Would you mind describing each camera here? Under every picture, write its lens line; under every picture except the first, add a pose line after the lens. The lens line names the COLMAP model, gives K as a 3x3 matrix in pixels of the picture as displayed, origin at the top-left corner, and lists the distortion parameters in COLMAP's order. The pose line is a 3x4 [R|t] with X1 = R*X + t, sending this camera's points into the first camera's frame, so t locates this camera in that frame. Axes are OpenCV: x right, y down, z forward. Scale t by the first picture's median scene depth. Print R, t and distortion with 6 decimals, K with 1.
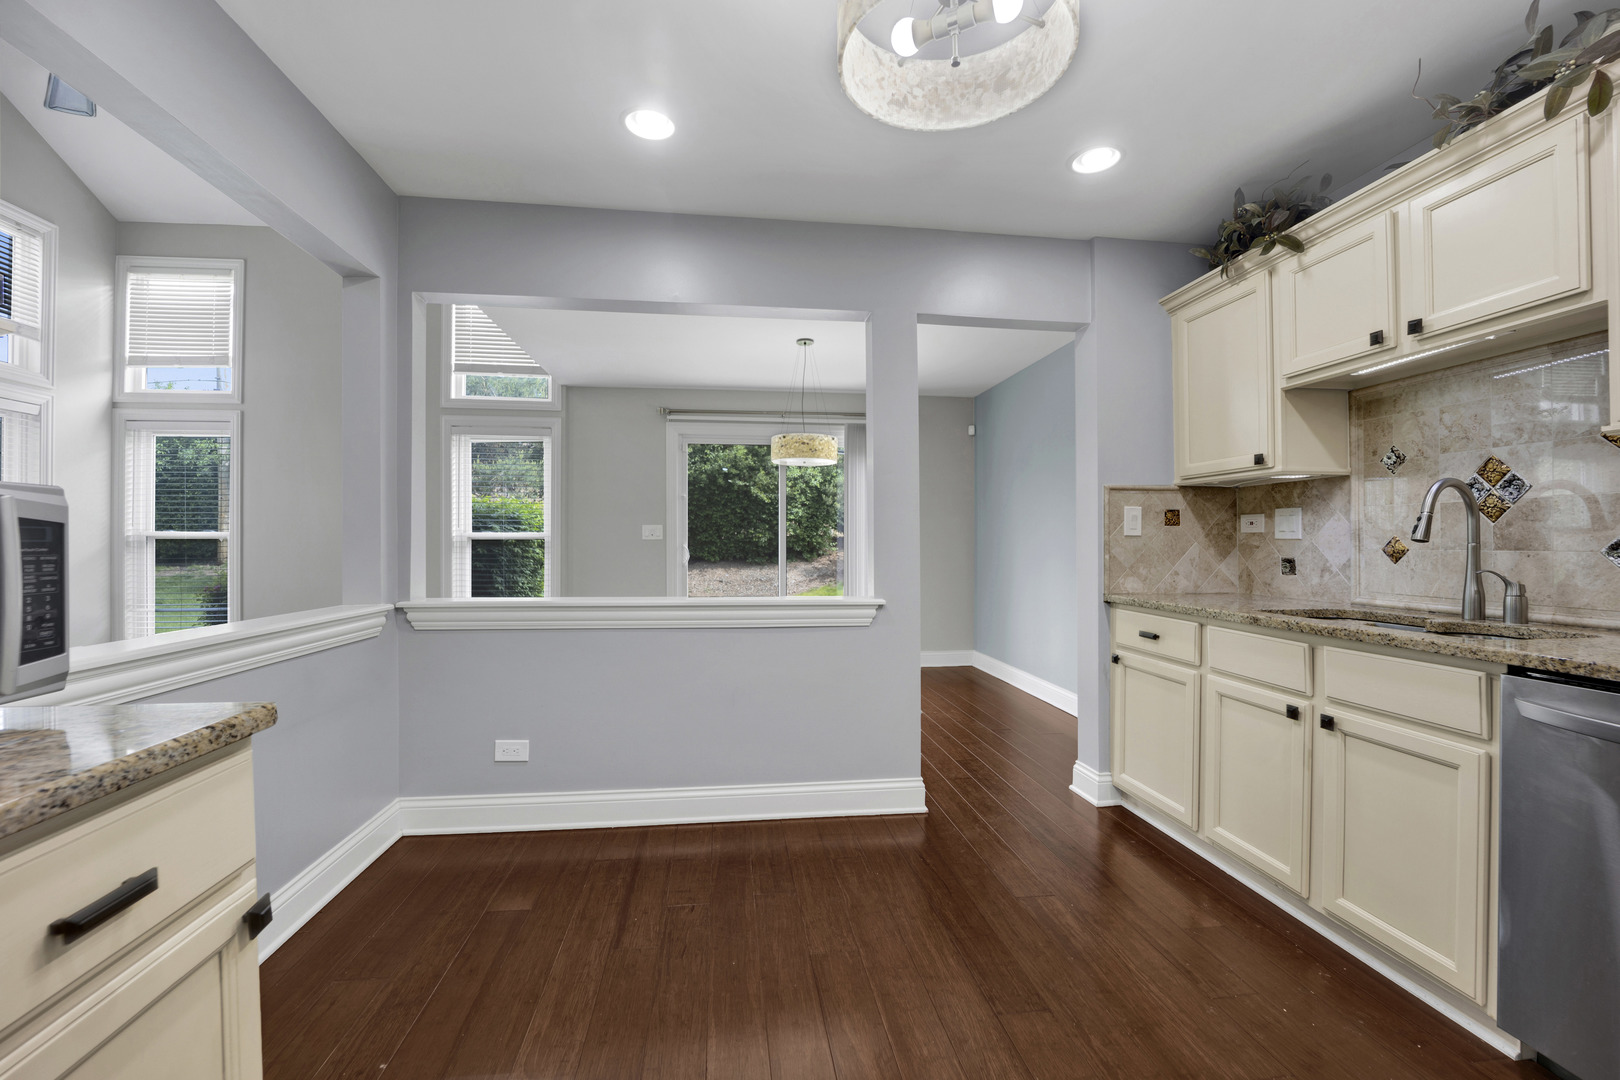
lens RADIAL K [[666.3, 0, 799.3], [0, 666.3, 545.0], [0, 0, 1]] dist [-0.021713, 0.000129]
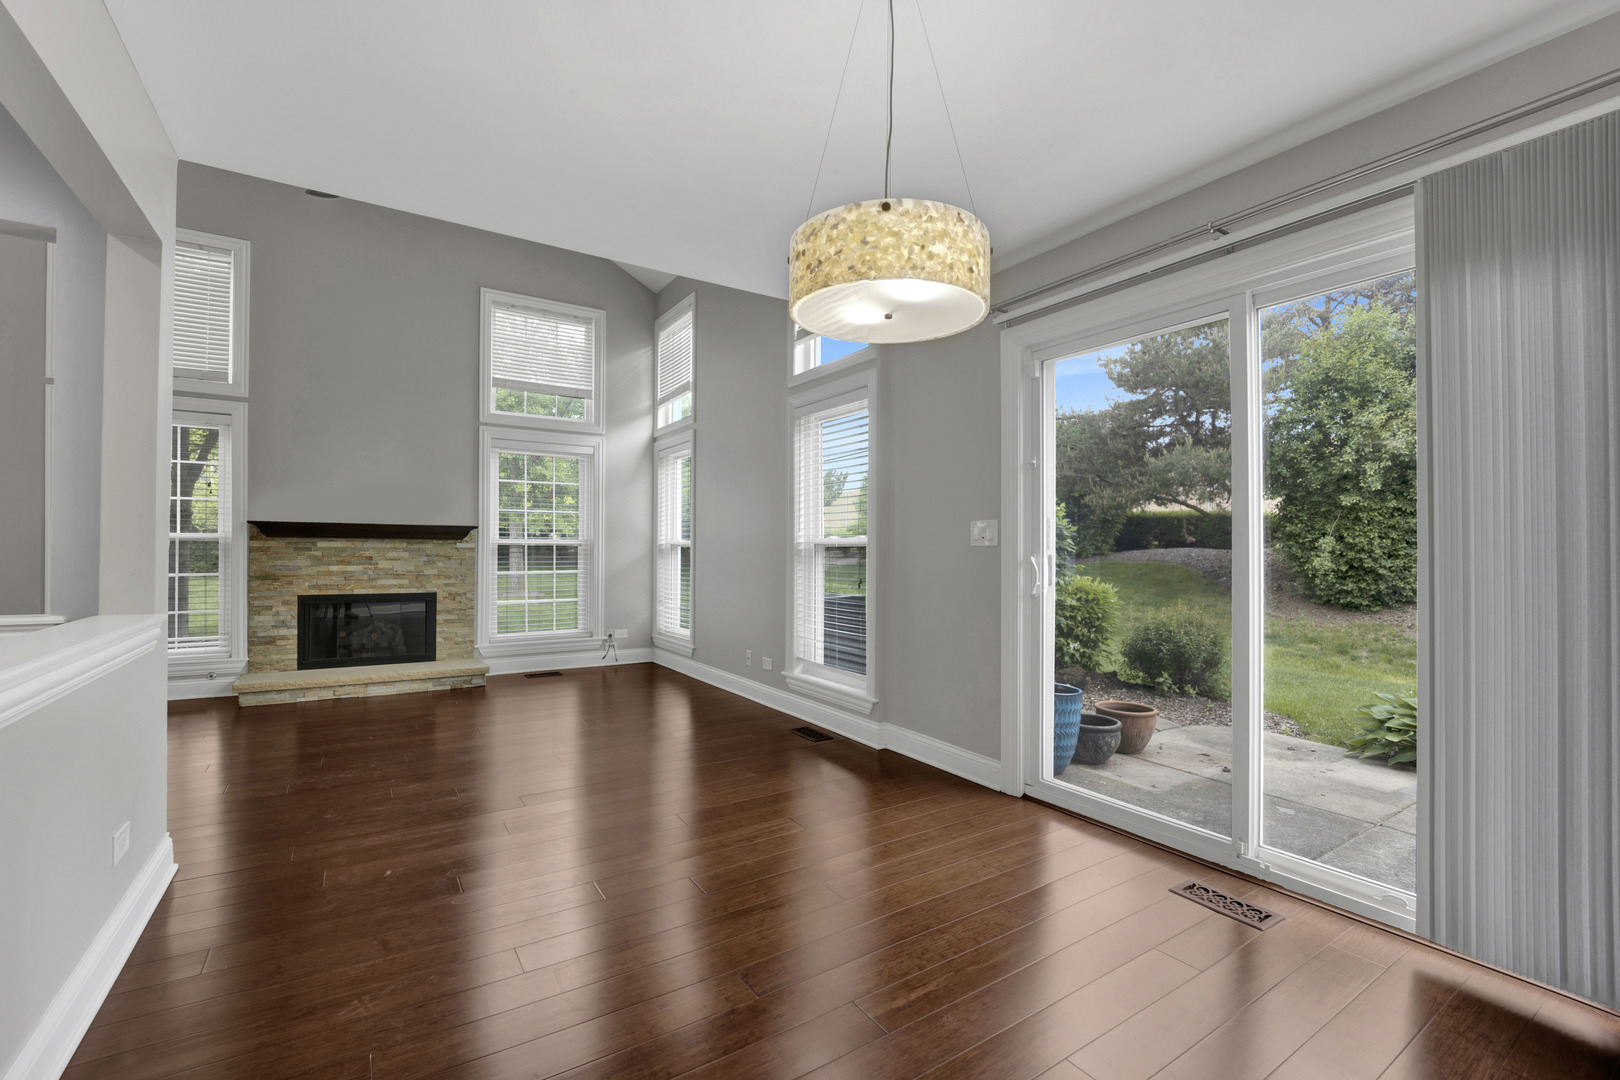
lens RADIAL K [[679.6, 0, 813.0], [0, 679.6, 545.9], [0, 0, 1]] dist [-0.017418, 0.000016]
pose [[0.451129, -0.004334, -0.892448, 0.468811], [-0.011249, 0.999881, -0.010542, -0.001152], [0.892388, 0.014795, 0.451026, 1.263676]]
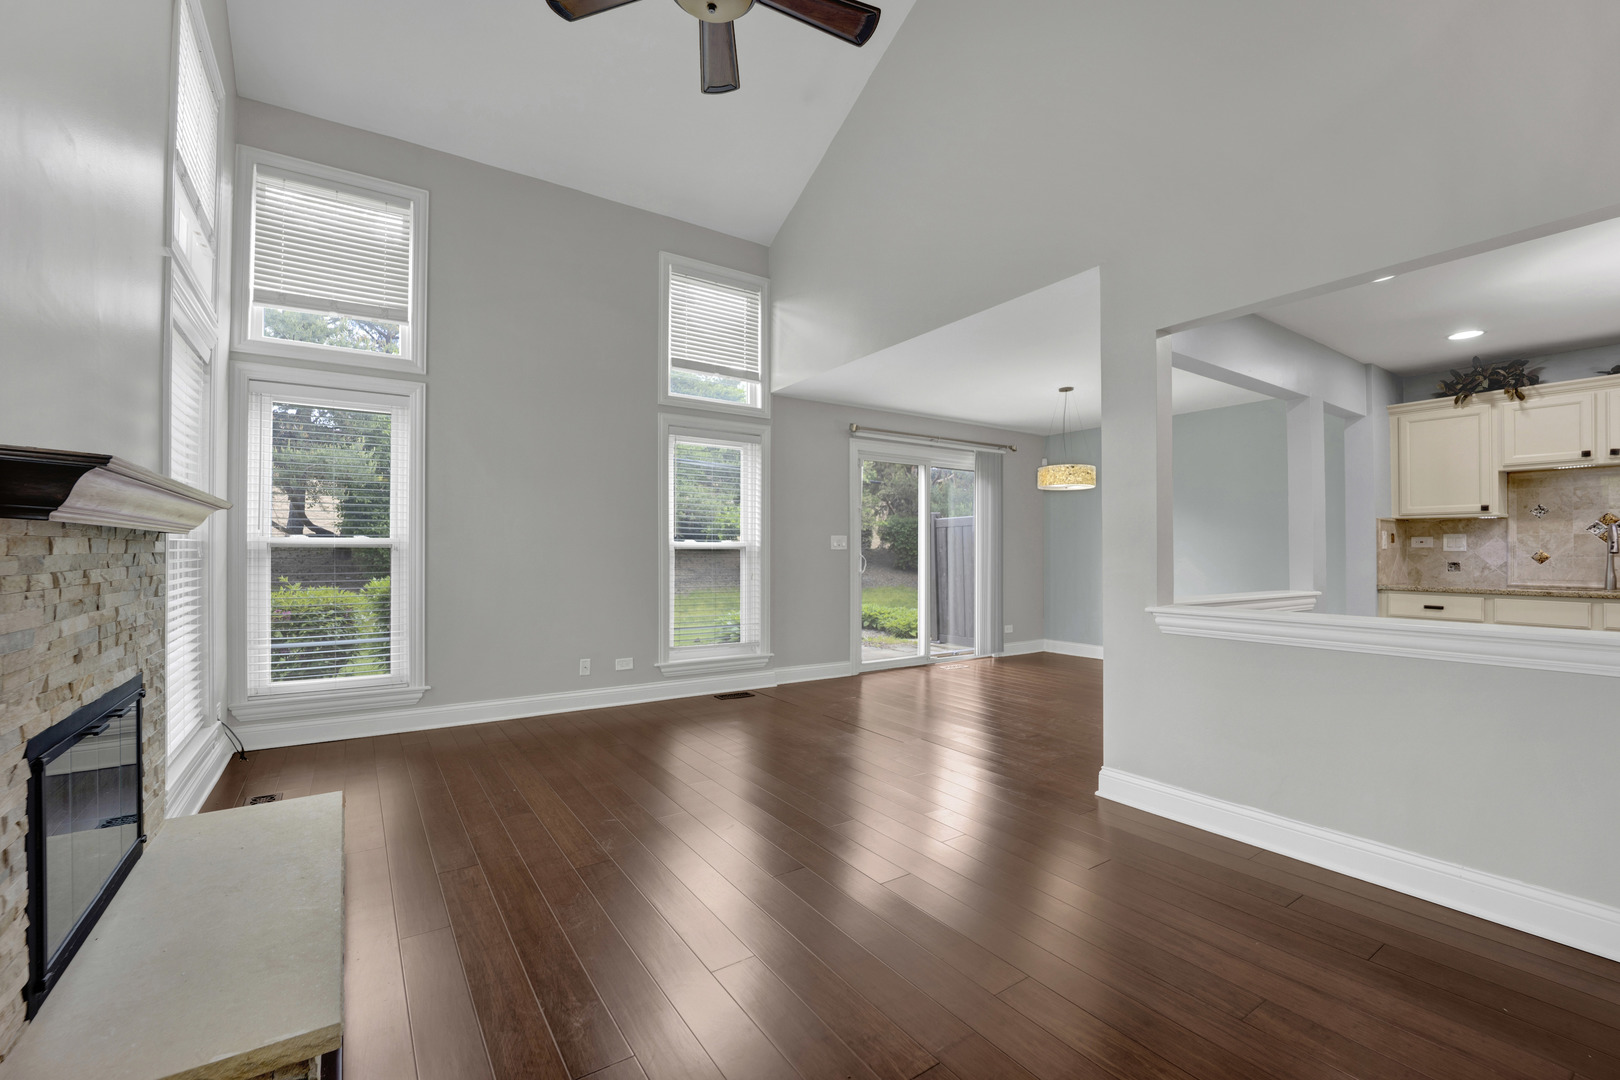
lens RADIAL K [[666.3, 0, 799.3], [0, 666.3, 545.0], [0, 0, 1]] dist [-0.021713, 0.000129]
pose [[0.898326, 0.005240, 0.439299, -1.506253], [0.000181, 0.999924, -0.012298, -0.004595], [-0.439330, 0.011127, 0.898257, 0.186984]]
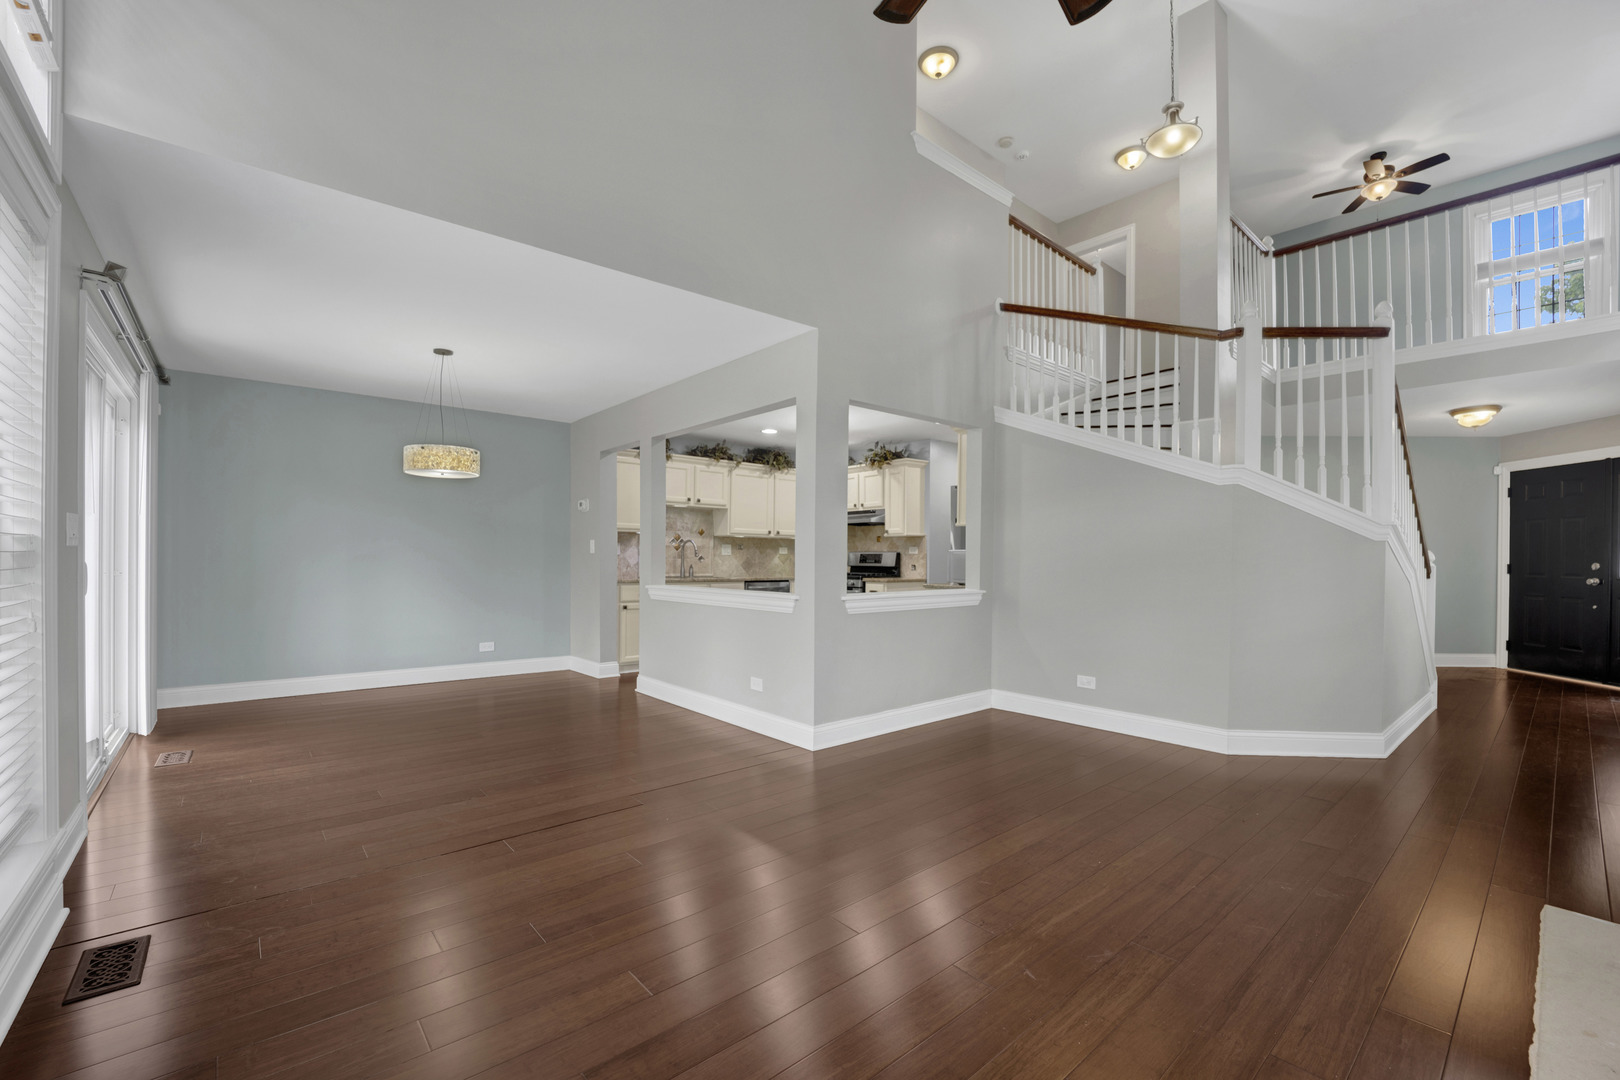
lens RADIAL K [[679.6, 0, 813.0], [0, 679.6, 545.9], [0, 0, 1]] dist [-0.017418, 0.000016]
pose [[-0.556607, 0.009814, 0.830718, -1.775597], [-0.005015, 0.999872, -0.015173, -0.006720], [-0.830761, -0.012611, -0.556487, 1.715581]]
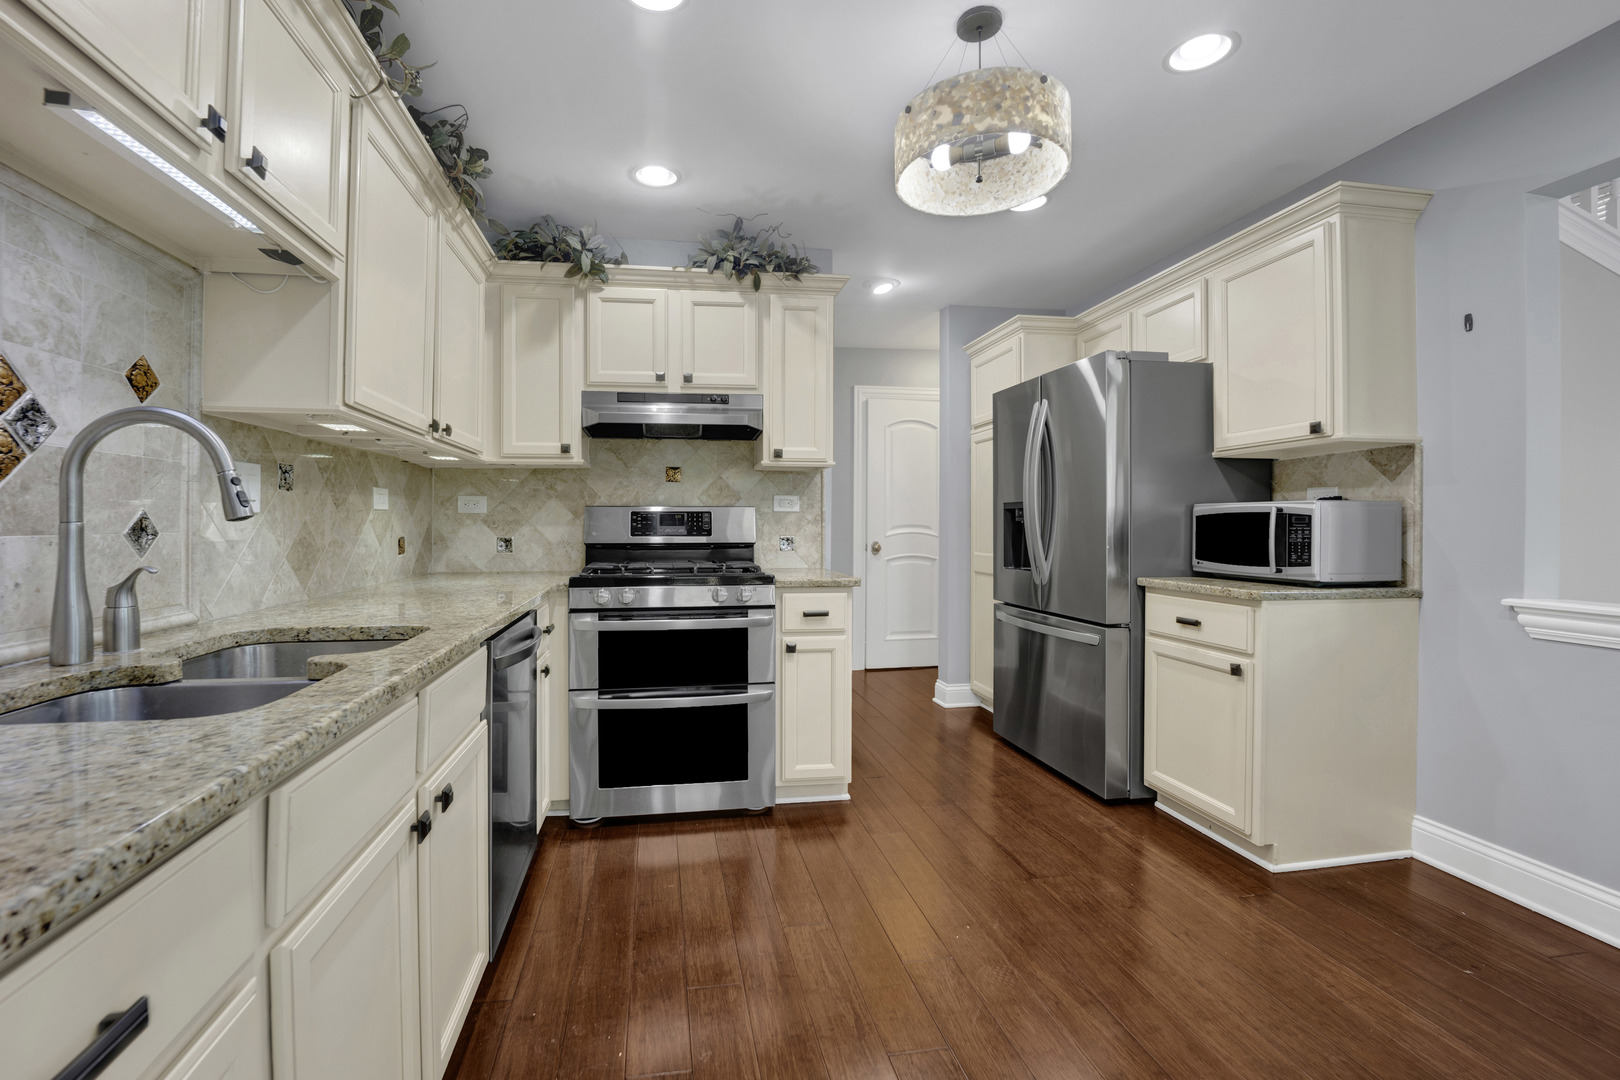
lens RADIAL K [[694.3, 0, 755.7], [0, 694.3, 525.3], [0, 0, 1]] dist [-0.023758, -0.000272]
pose [[-0.999522, -0.000554, -0.030913, 0.324637], [-0.000768, 0.999976, 0.006906, -0.003093], [0.030908, 0.006927, -0.999498, 1.056538]]
